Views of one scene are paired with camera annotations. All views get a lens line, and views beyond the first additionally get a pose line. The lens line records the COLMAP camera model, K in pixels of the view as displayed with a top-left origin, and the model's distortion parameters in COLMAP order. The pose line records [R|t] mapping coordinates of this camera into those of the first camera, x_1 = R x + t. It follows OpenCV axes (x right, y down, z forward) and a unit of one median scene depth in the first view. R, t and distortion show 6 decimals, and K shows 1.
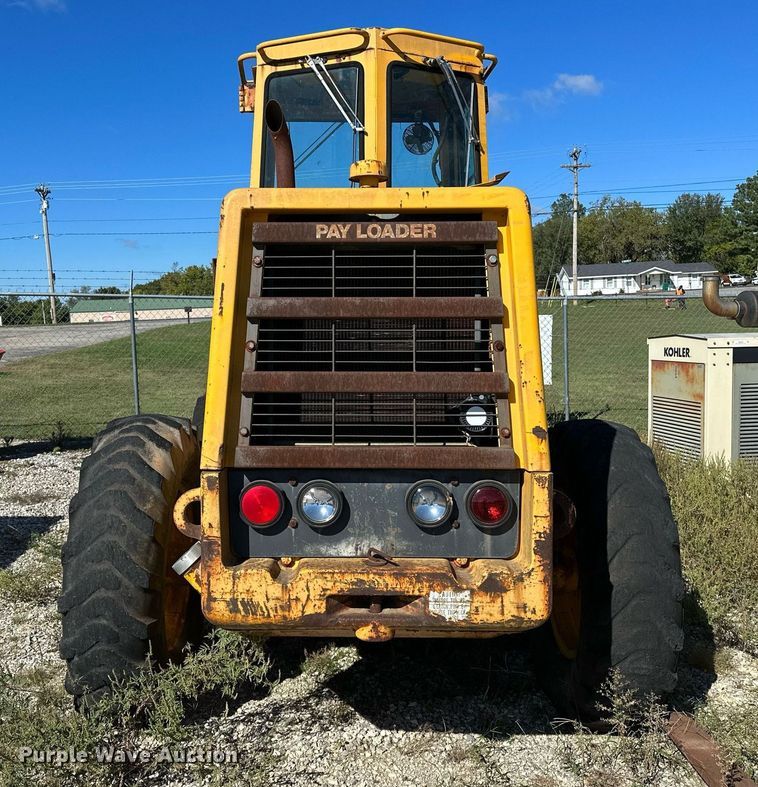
lens RADIAL K [[859.0, 0, 327.7], [0, 859.0, 376.8], [0, 0, 1]] dist [0.188993, -0.396085]
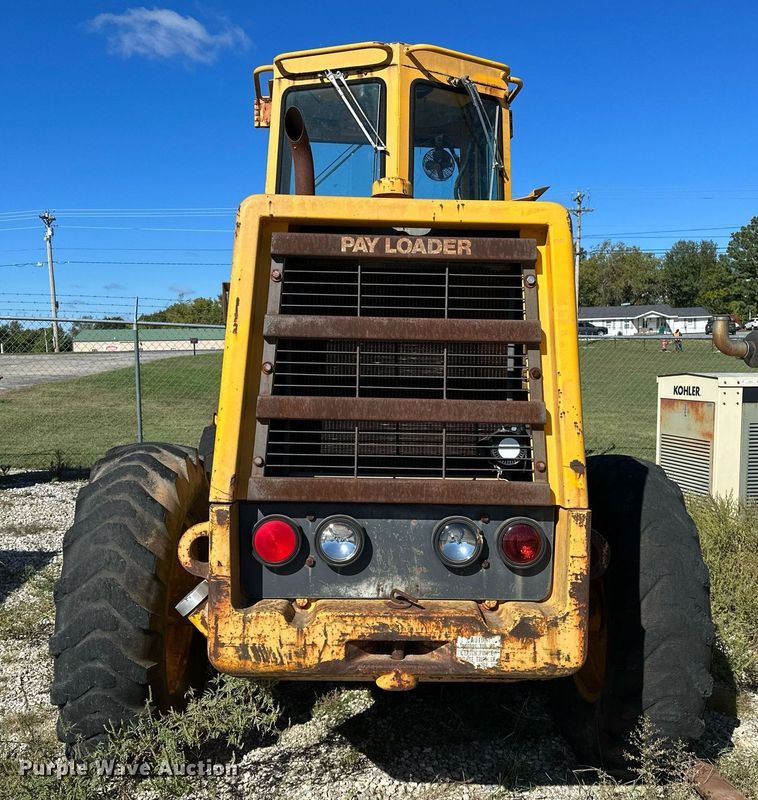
lens RADIAL K [[843.8, 0, 377.3], [0, 843.8, 416.1], [0, 0, 1]] dist [0.176129, -0.374193]
pose [[0.998380, 0.018274, 0.053880, -0.017098], [-0.018504, 0.999822, 0.003780, 0.008380], [-0.053801, -0.004771, 0.998540, 0.080171]]
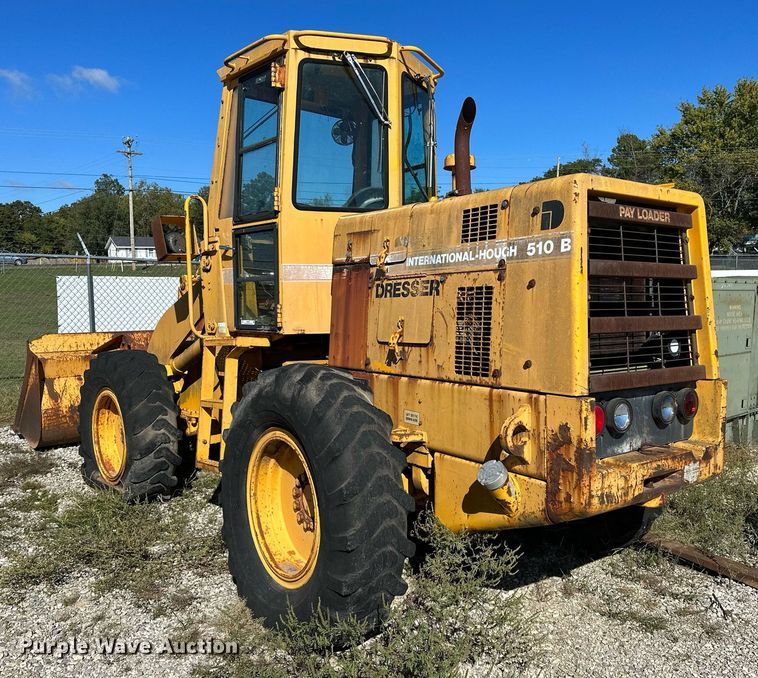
lens RADIAL K [[715.2, 0, 362.1], [0, 715.2, 340.7], [0, 0, 1]] dist [0.248330, -0.604624]
pose [[0.773688, -0.034363, 0.632634, -0.868559], [0.026644, 0.999409, 0.021701, -0.003552], [-0.633006, 0.000066, 0.774147, 0.314851]]
